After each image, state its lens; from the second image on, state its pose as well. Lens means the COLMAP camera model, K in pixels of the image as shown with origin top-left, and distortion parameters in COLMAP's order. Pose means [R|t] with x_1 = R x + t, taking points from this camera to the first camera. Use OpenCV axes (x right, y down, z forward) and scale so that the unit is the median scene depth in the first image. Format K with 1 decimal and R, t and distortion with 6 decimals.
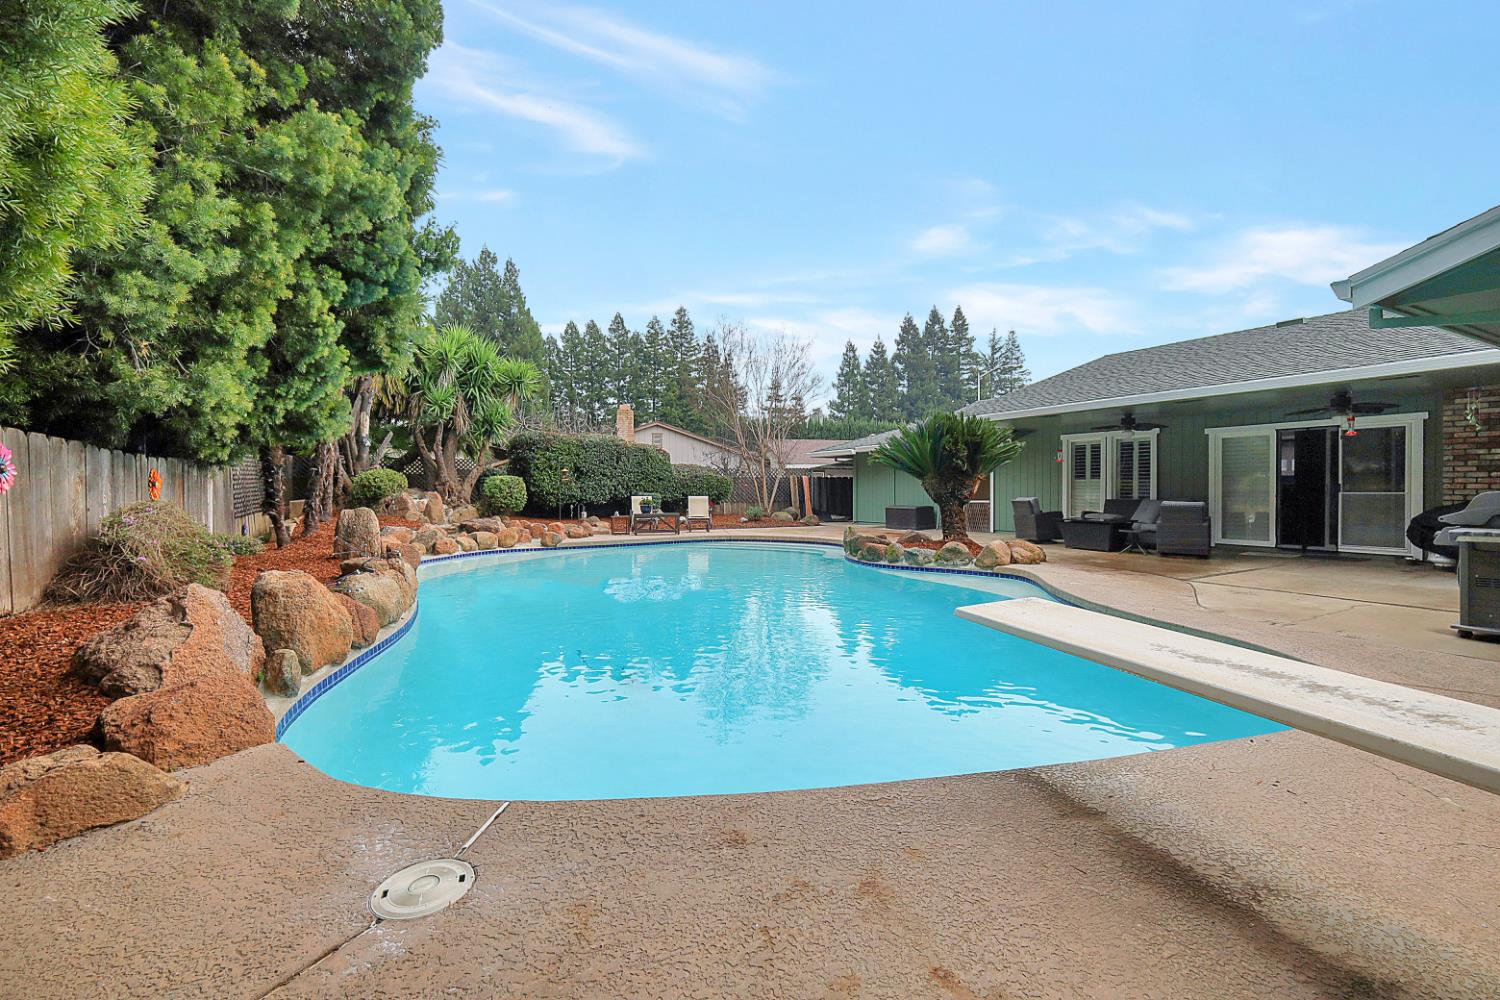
lens RADIAL K [[652.2, 0, 749.5], [0, 652.2, 496.5], [0, 0, 1]] dist [0.002916, -0.000369]
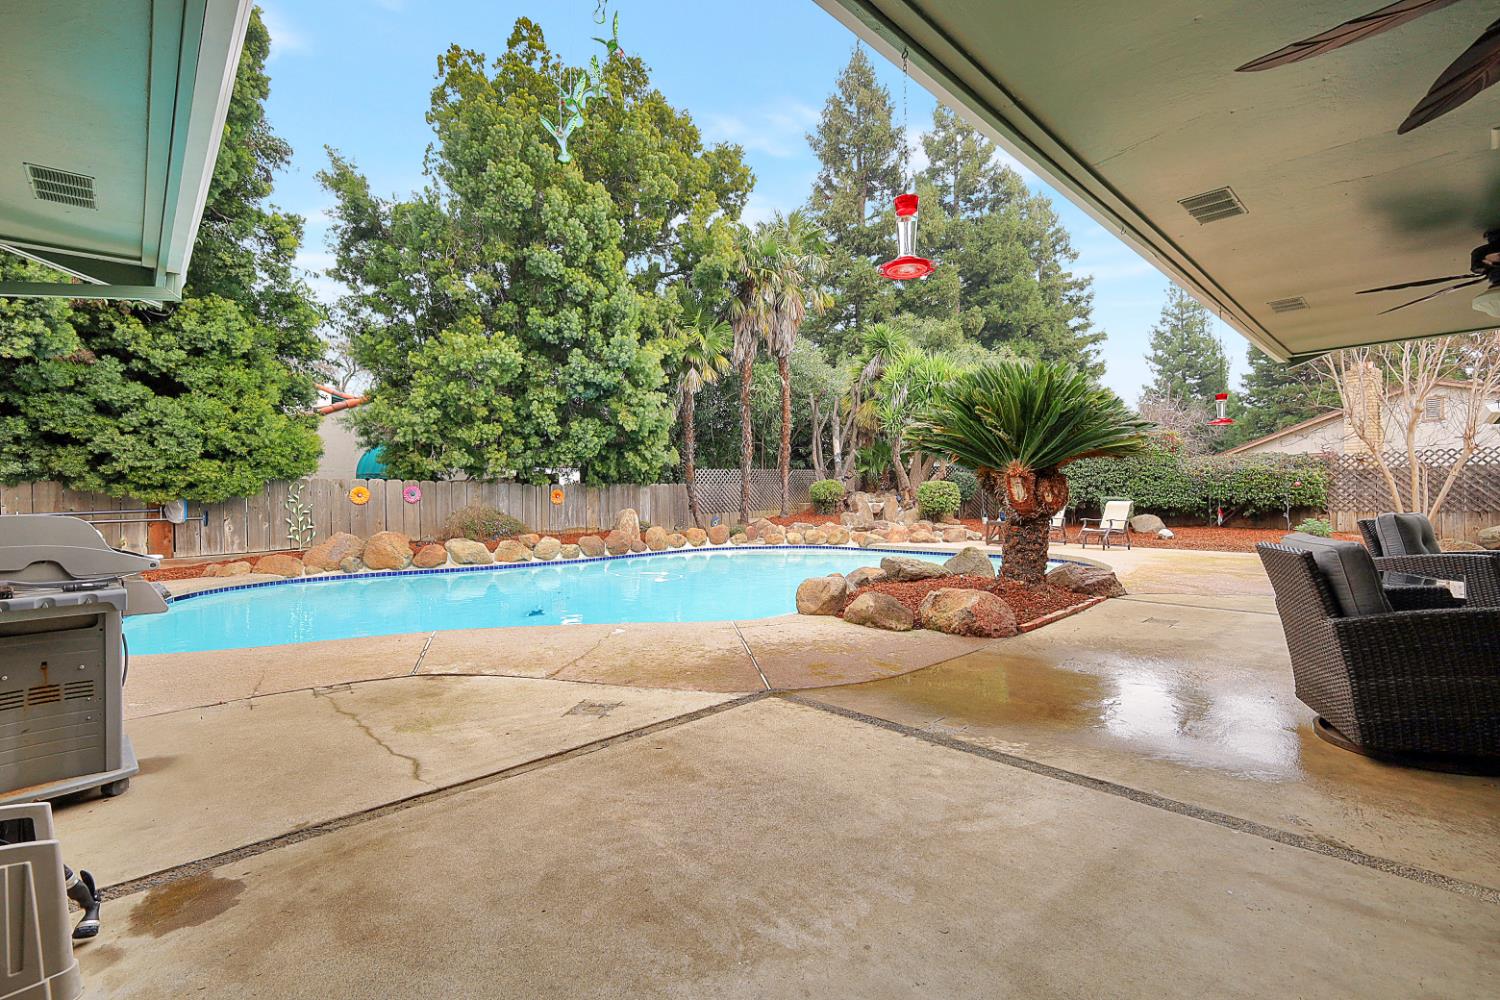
lens RADIAL K [[652.2, 0, 754.9], [0, 652.2, 498.4], [0, 0, 1]] dist [0.002916, -0.000369]
pose [[0.252718, 0.001005, -0.967539, 0.618626], [0.002433, 0.999996, 0.001674, -0.007209], [0.967537, -0.002777, 0.252714, 0.482825]]
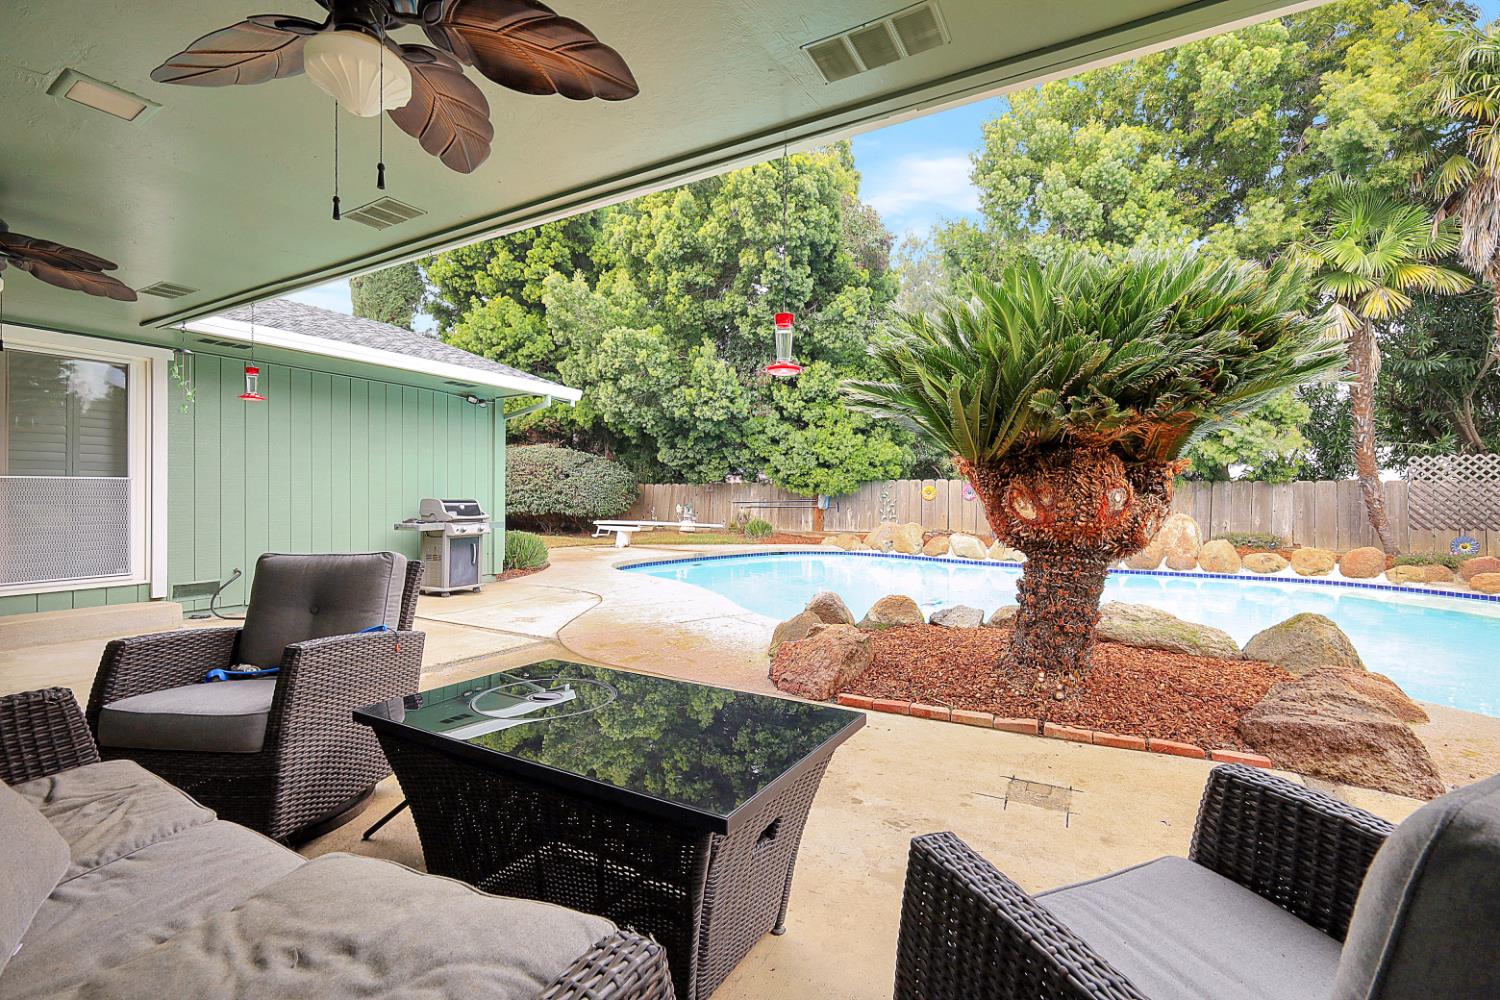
lens RADIAL K [[652.2, 0, 749.5], [0, 652.2, 494.5], [0, 0, 1]] dist [0.002916, -0.000369]
pose [[-0.853960, -0.005452, -0.520311, 0.463028], [-0.011607, 0.999896, 0.008574, -0.013401], [0.520210, 0.013361, -0.853934, 0.913333]]
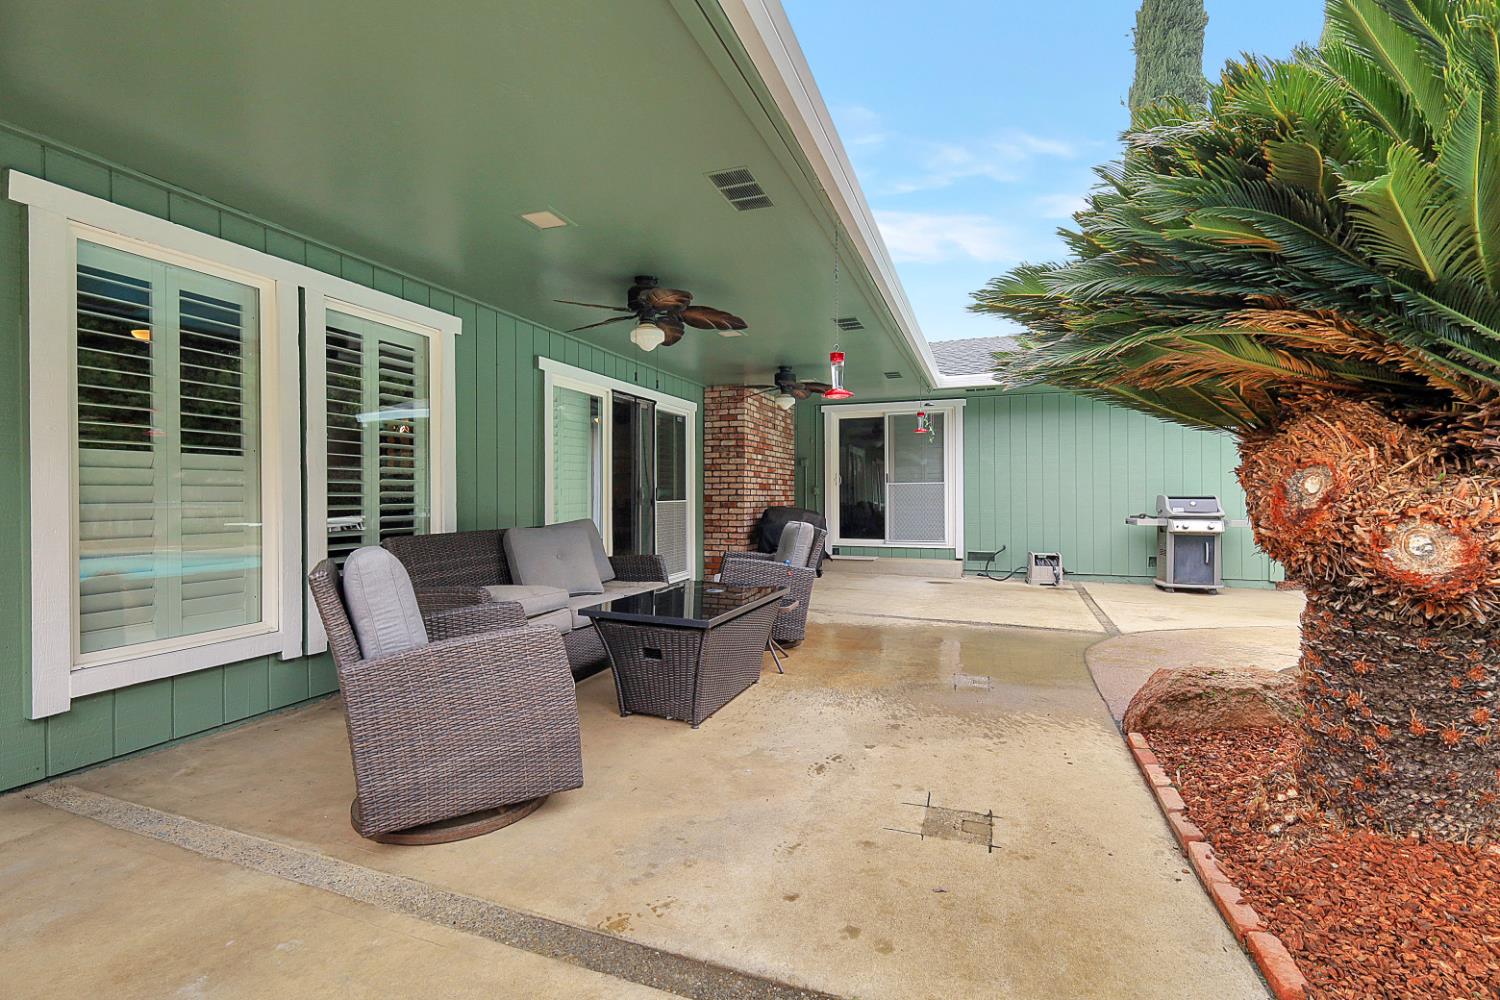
lens RADIAL K [[652.2, 0, 752.0], [0, 652.2, 496.3], [0, 0, 1]] dist [0.002916, -0.000369]
pose [[-0.653995, -0.002004, 0.756496, 0.227076], [0.011794, 0.999848, 0.012845, -0.012719], [-0.756407, 0.017323, -0.653872, 0.940960]]
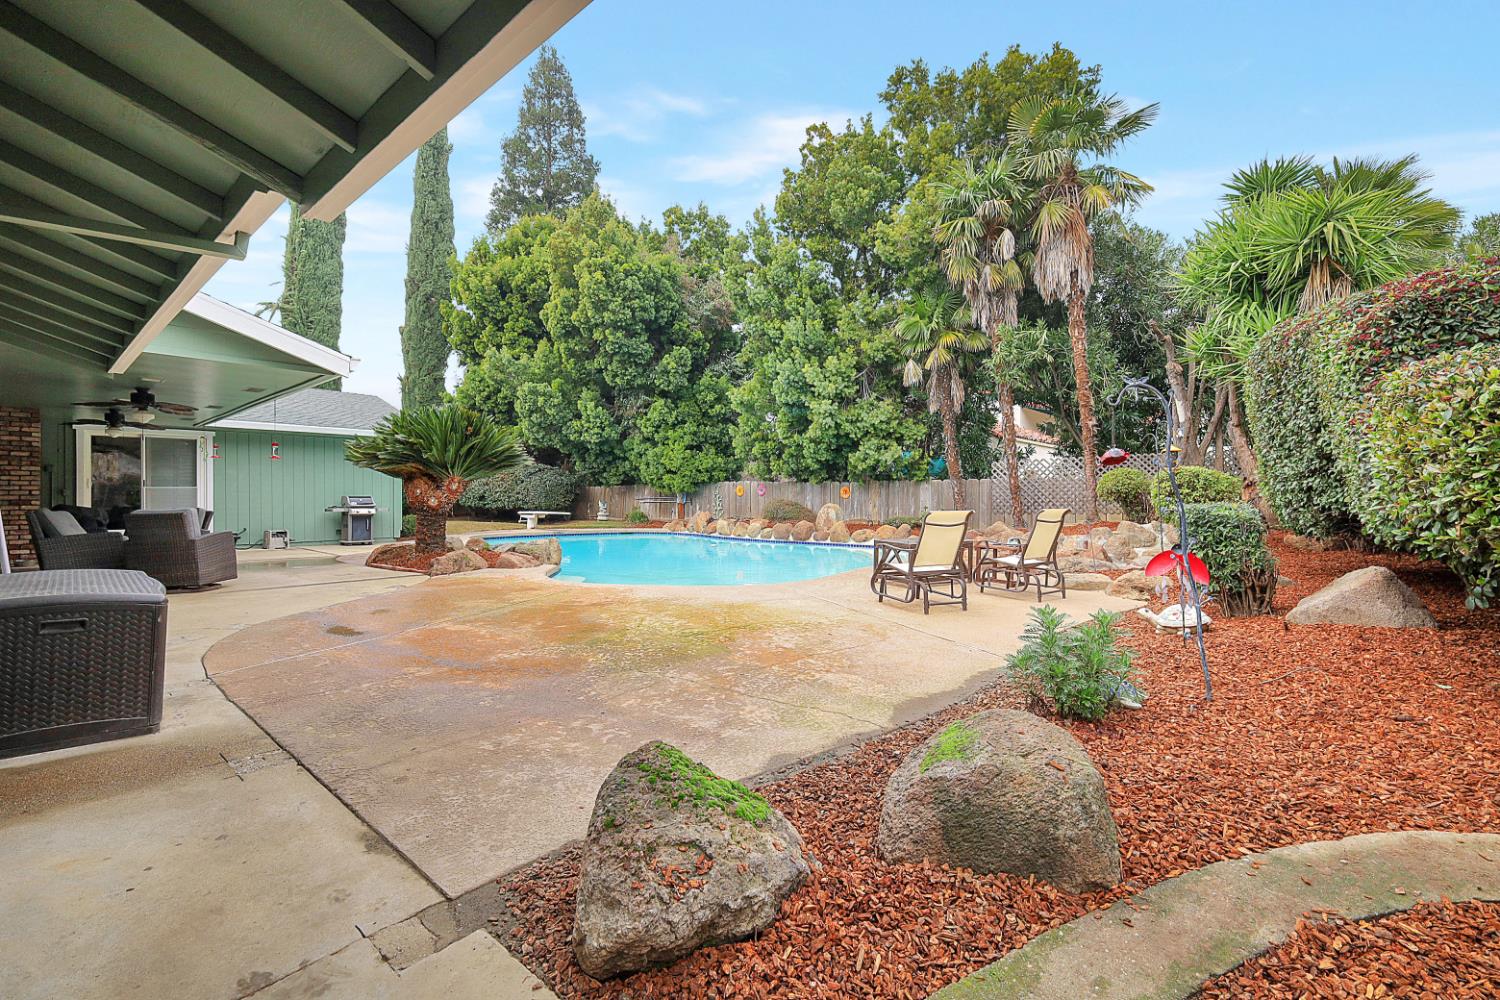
lens RADIAL K [[652.2, 0, 750.3], [0, 652.2, 498.9], [0, 0, 1]] dist [0.002916, -0.000369]
pose [[-0.942783, 0.003135, -0.333393, 0.155505], [-0.002278, 0.999872, 0.015844, -0.015602], [0.333400, 0.015697, -0.942655, 1.503933]]
